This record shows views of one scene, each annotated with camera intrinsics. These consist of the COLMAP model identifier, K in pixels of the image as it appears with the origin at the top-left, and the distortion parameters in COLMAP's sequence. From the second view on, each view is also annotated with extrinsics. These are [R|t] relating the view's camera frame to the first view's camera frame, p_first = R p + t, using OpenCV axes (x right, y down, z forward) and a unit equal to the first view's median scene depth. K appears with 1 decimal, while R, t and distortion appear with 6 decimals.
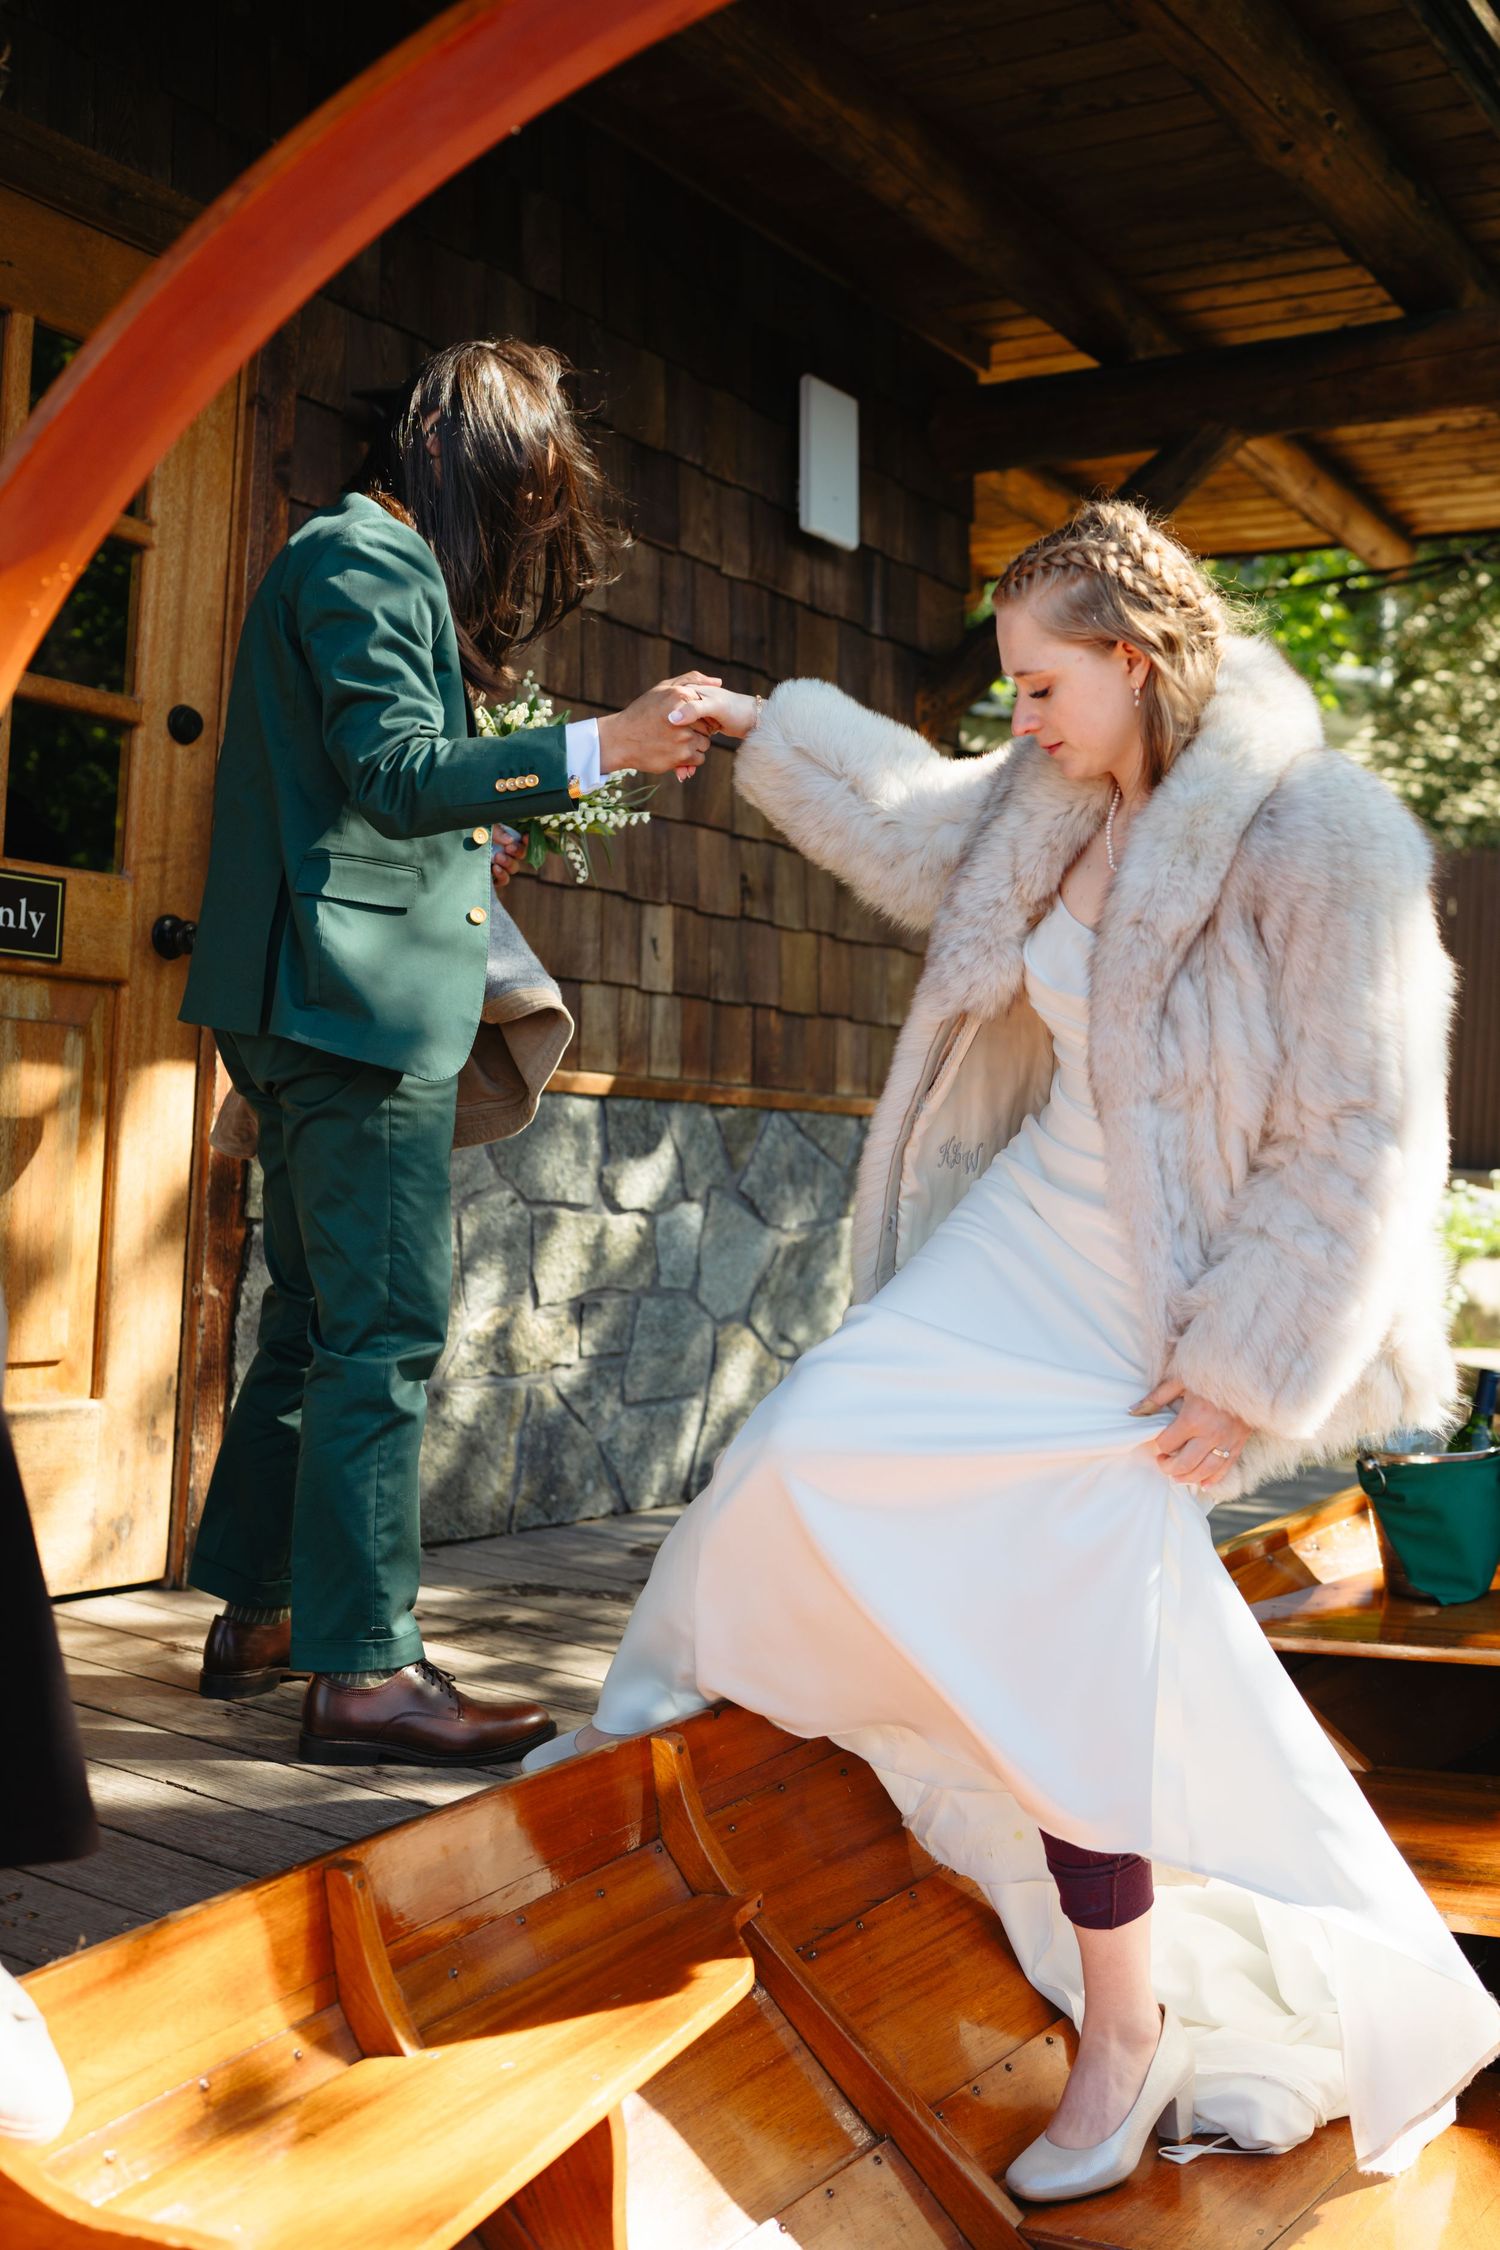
lens RADIAL K [[2170.7, 0, 750.0], [0, 2170.7, 1125.0], [0, 0, 1]] dist [0.002155, -0.003425]
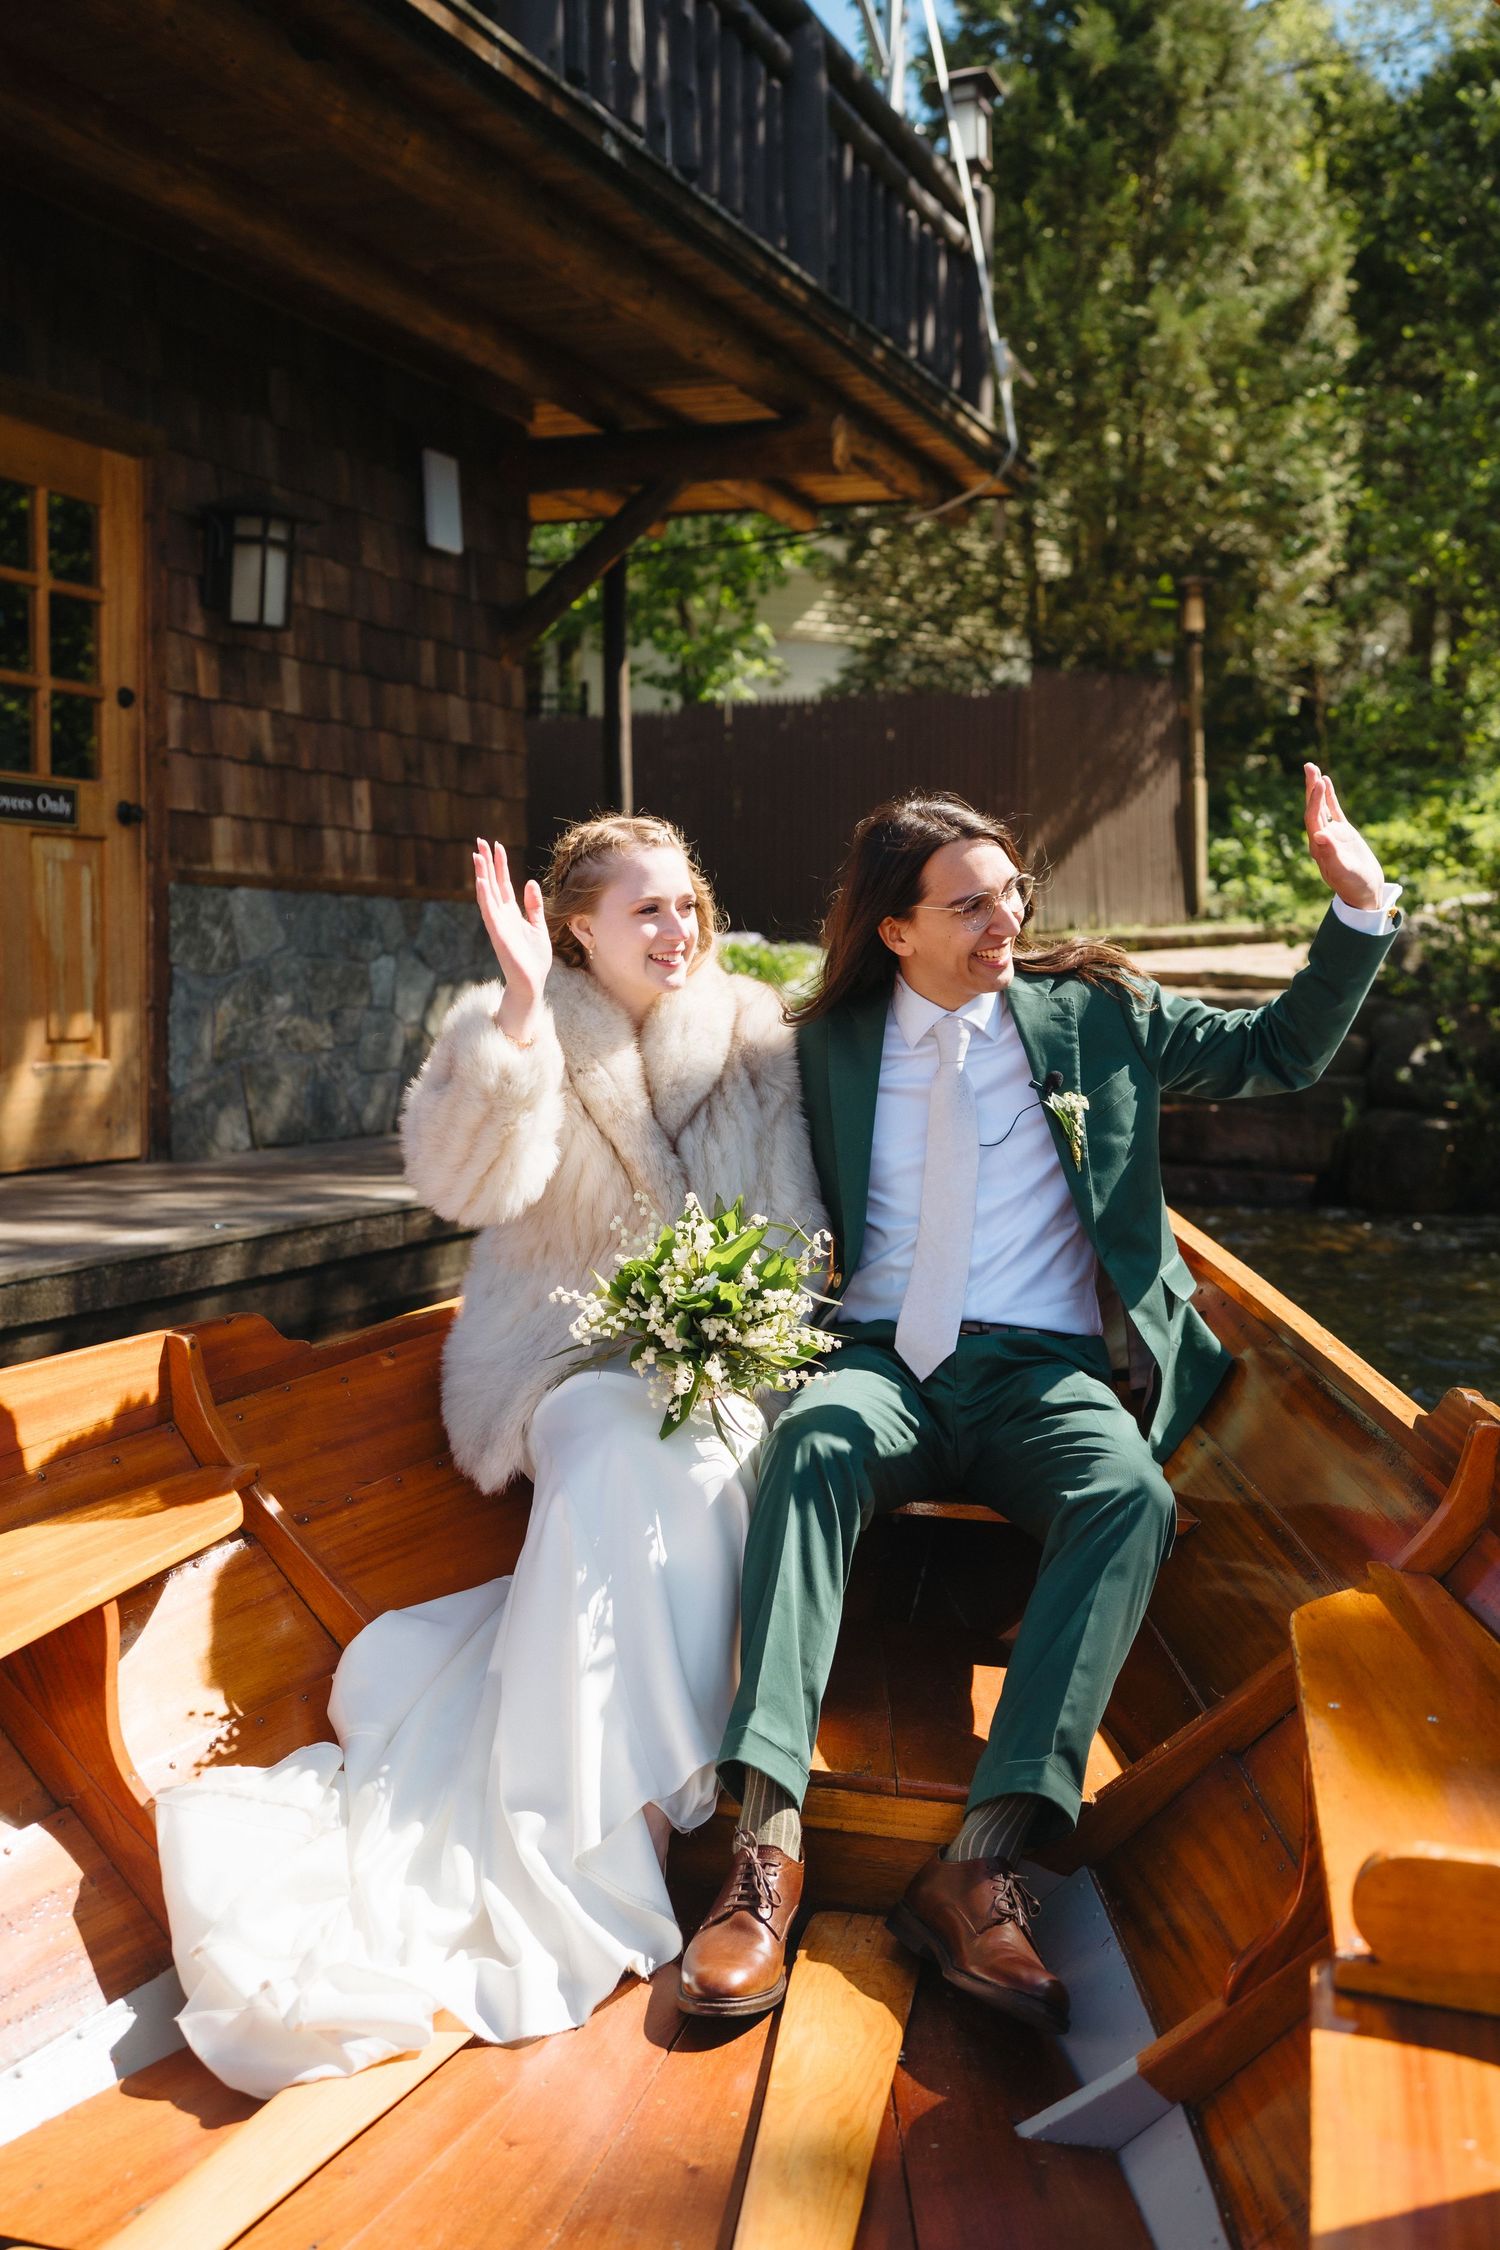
lens RADIAL K [[2170.7, 0, 750.0], [0, 2170.7, 1125.0], [0, 0, 1]] dist [0.002155, -0.003425]
pose [[0.977565, -0.059029, 0.202193, -0.102178], [0.041045, 0.994911, 0.092014, 0.023630], [-0.206595, -0.081651, 0.975014, -0.727171]]
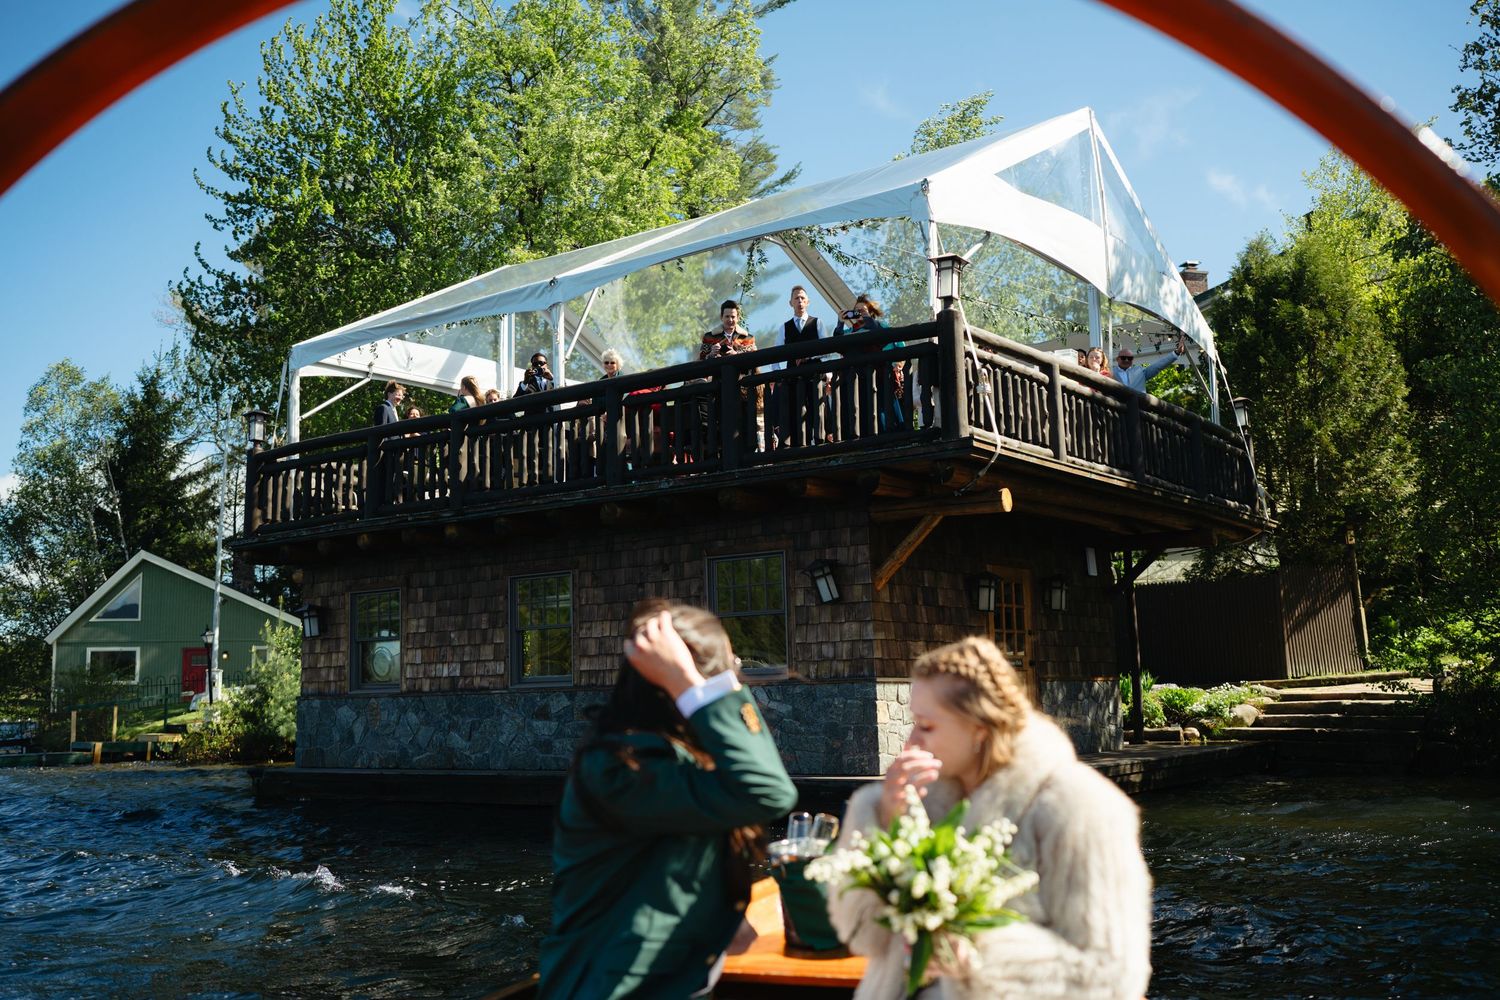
lens RADIAL K [[1447.2, 0, 747.1], [0, 1447.2, 495.2], [0, 0, 1]] dist [0.002155, -0.003425]
pose [[0.996004, -0.088906, -0.008463, -0.817544], [0.086904, 0.986673, -0.137564, -0.046278], [0.020581, 0.136279, 0.990457, -2.769223]]
